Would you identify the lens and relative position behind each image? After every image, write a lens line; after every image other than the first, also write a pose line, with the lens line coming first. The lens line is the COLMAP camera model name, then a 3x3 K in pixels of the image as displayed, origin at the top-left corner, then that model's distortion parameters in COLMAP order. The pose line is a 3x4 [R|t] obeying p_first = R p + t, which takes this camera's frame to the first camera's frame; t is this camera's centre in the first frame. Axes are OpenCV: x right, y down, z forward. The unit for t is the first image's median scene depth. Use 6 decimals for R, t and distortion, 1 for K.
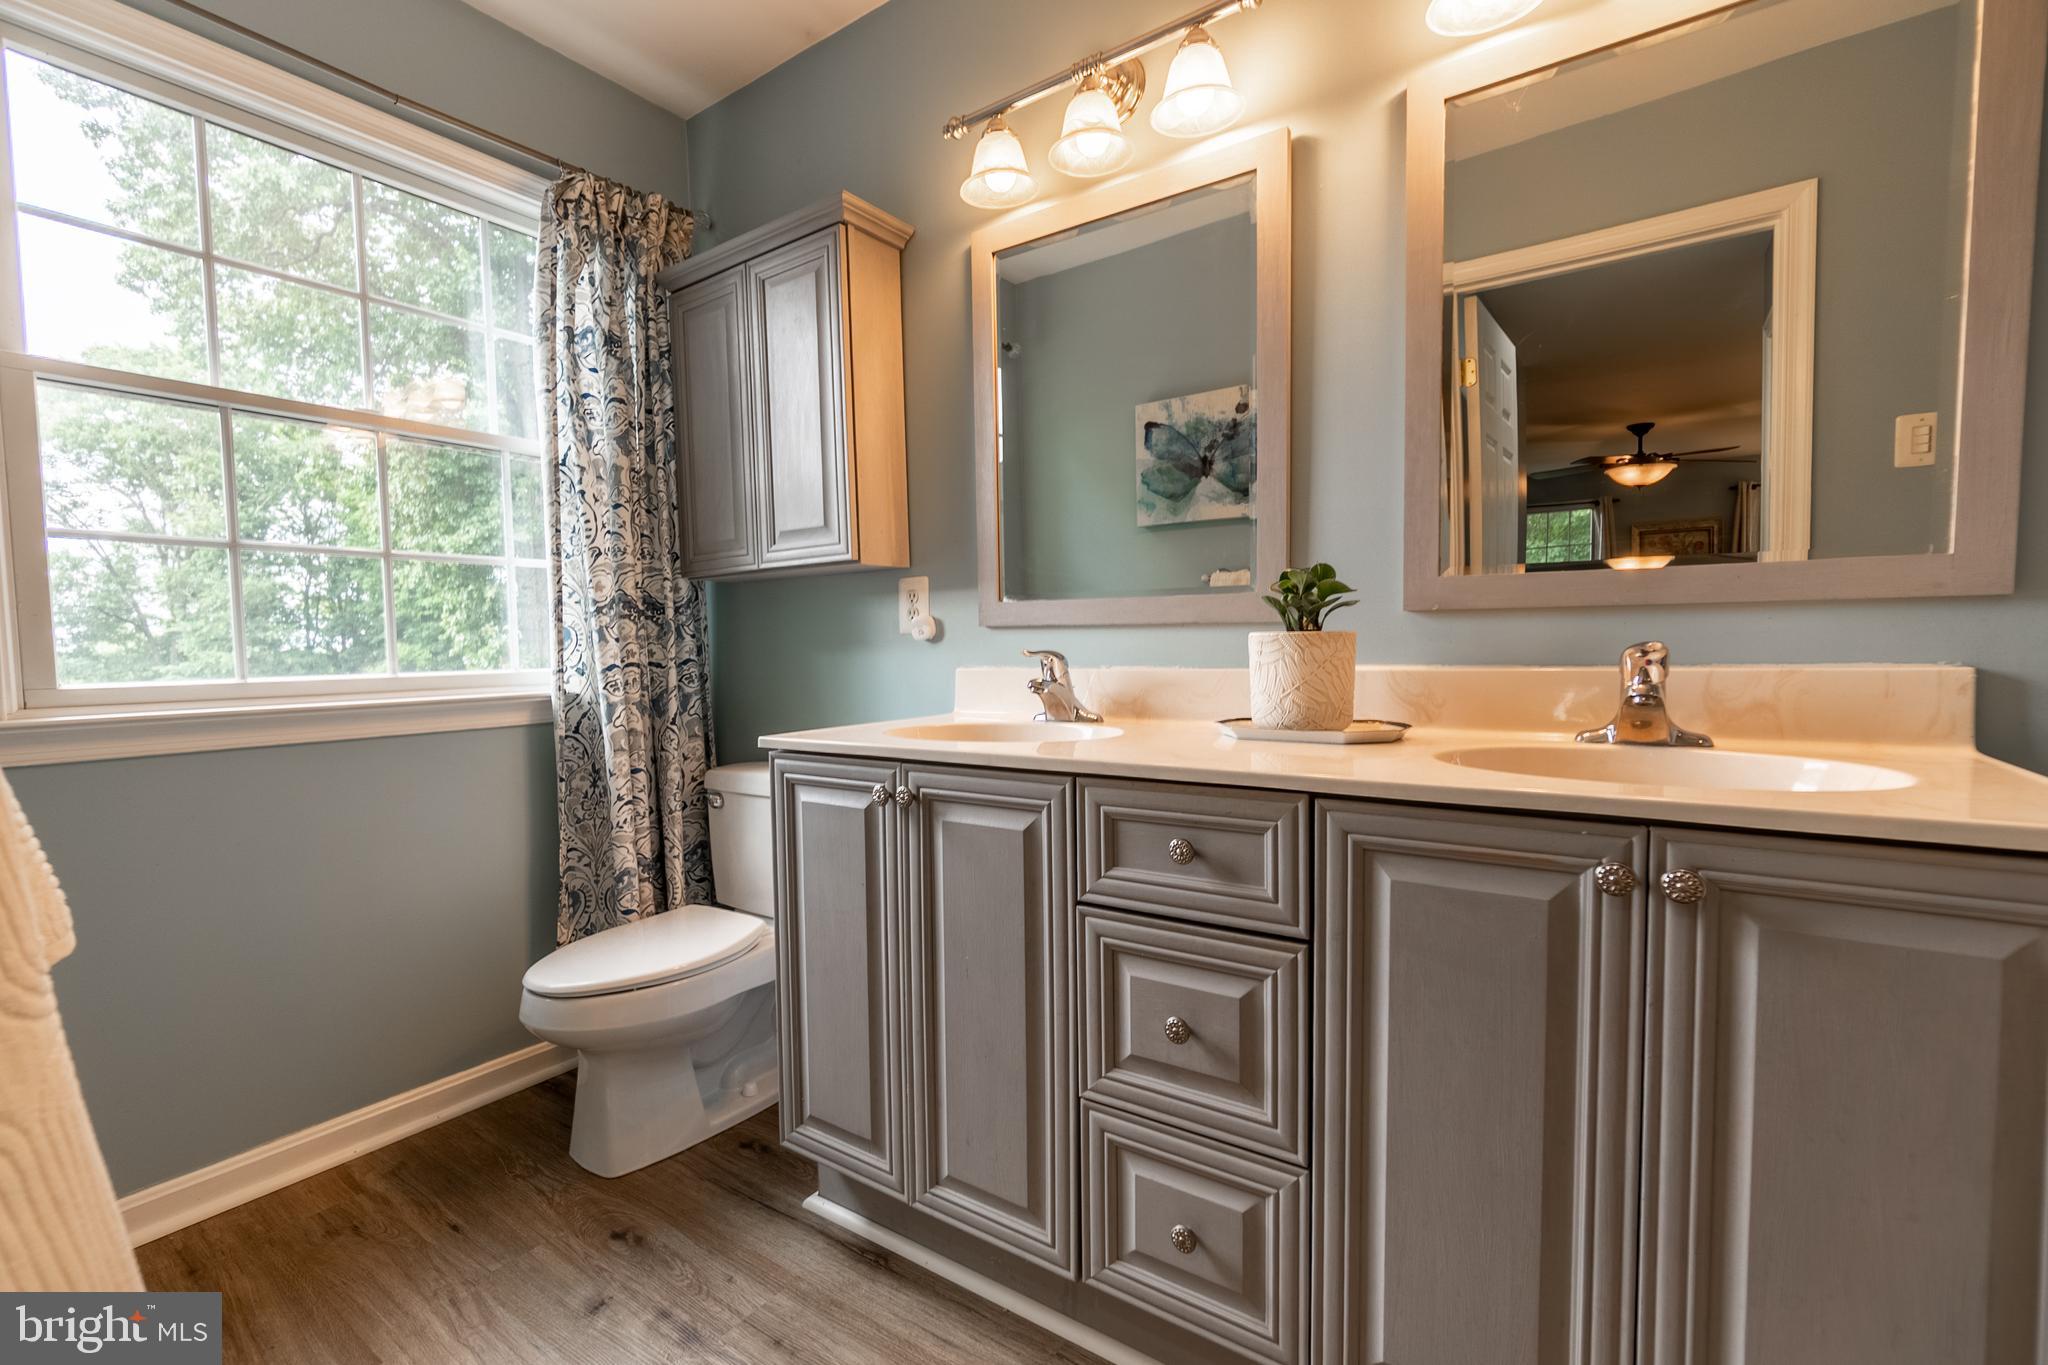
lens RADIAL K [[884.7, 0, 1028.2], [0, 884.7, 691.1], [0, 0, 1]] dist [-0.006473, 0.000081]
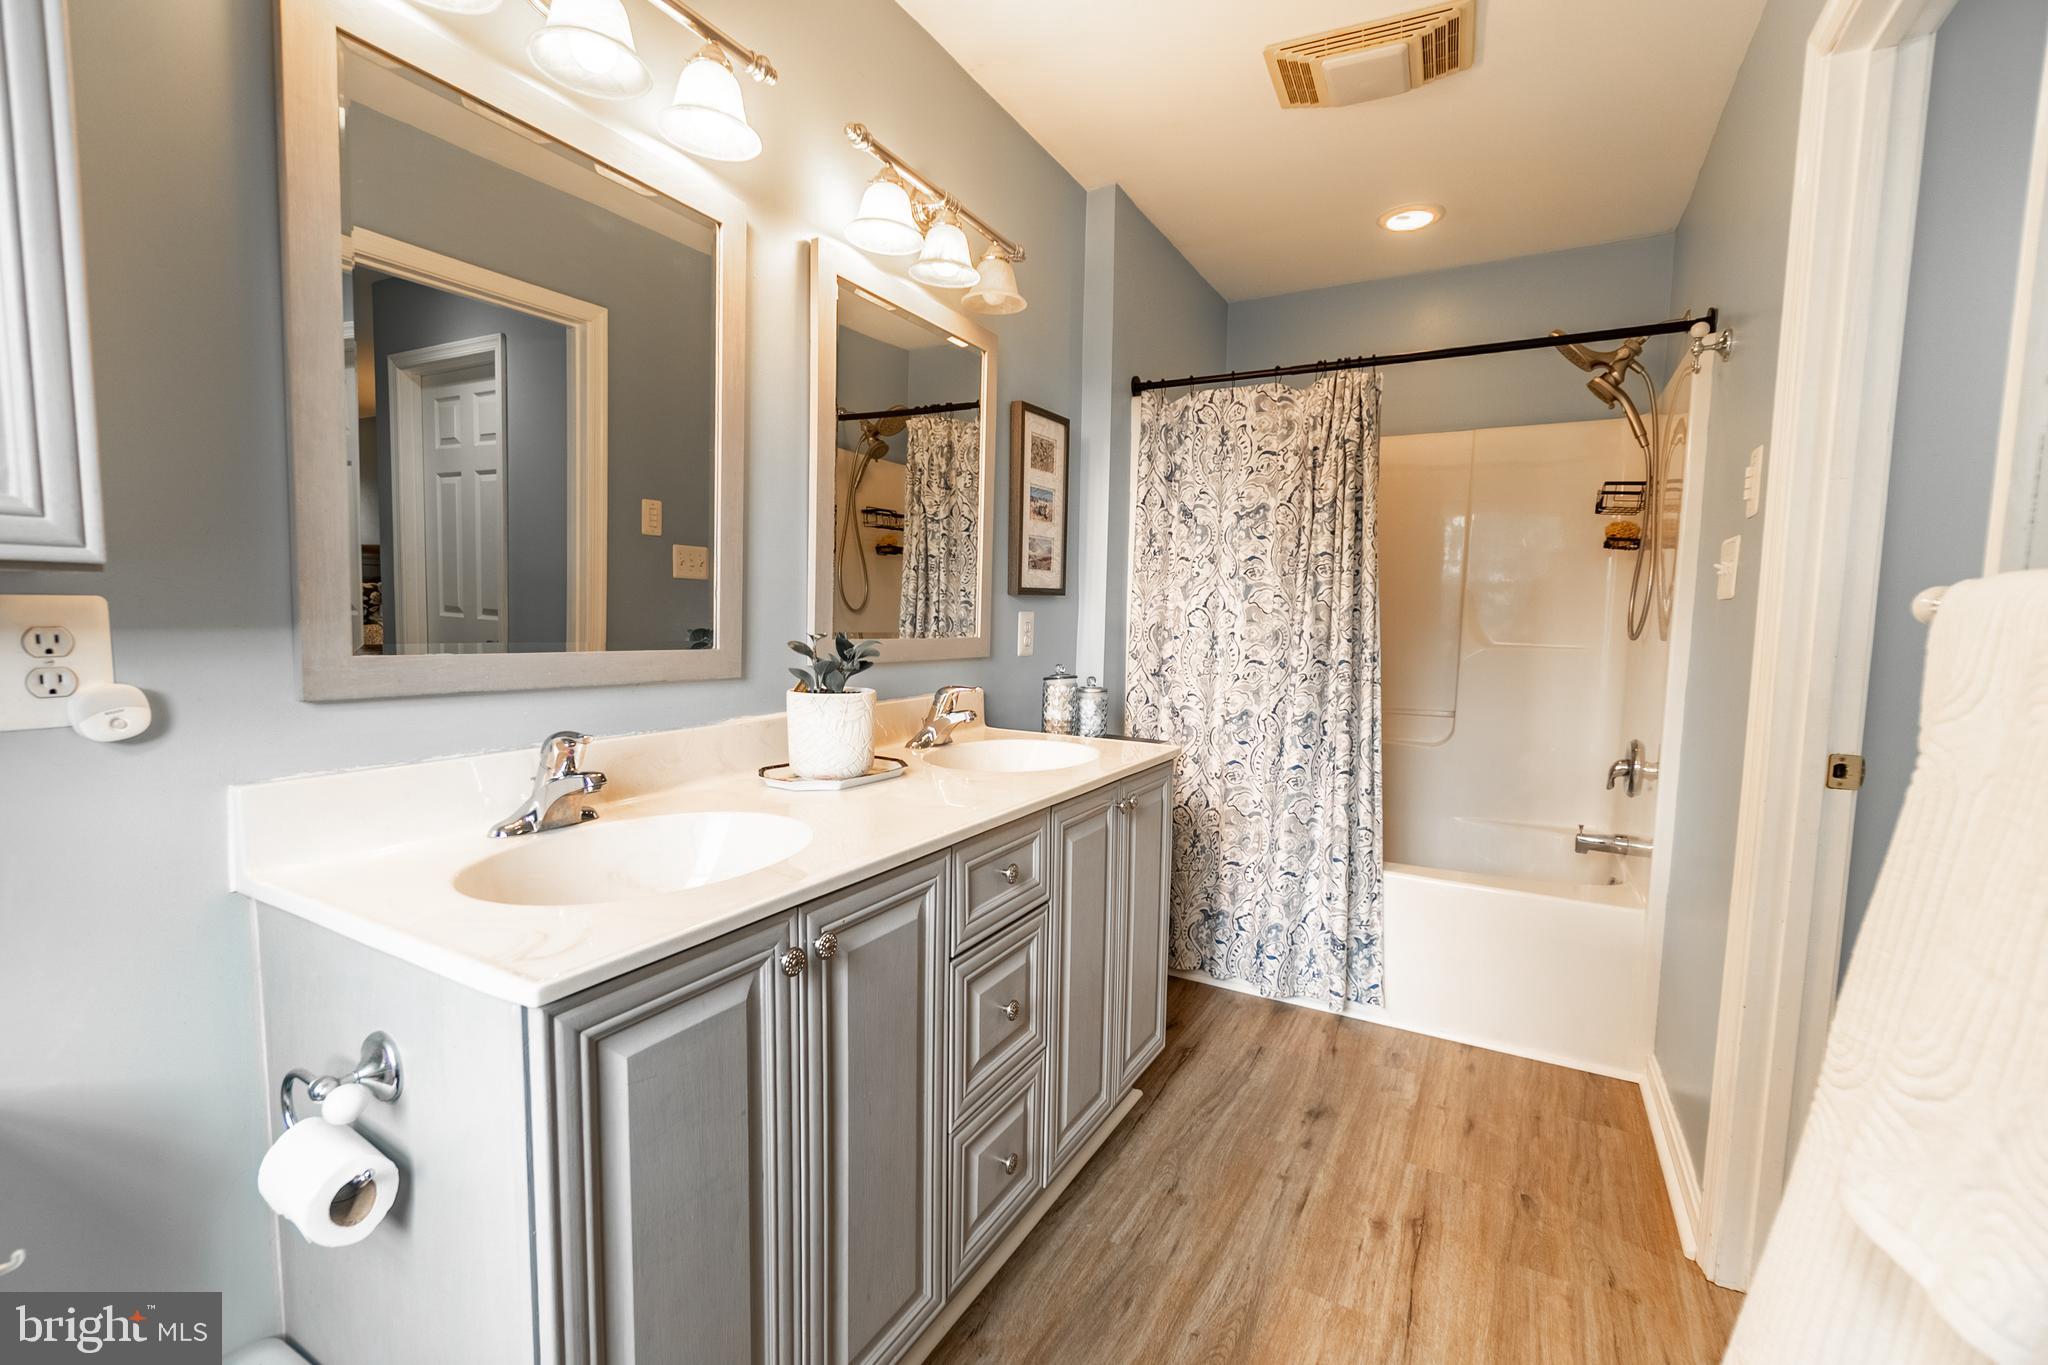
lens RADIAL K [[884.7, 0, 1028.8], [0, 884.7, 684.0], [0, 0, 1]] dist [-0.006473, 0.000081]
pose [[-0.092496, -0.064829, 0.993600, -0.649603], [0.032563, 0.997148, 0.068091, -0.110011], [-0.995180, 0.038652, -0.090121, 0.631994]]
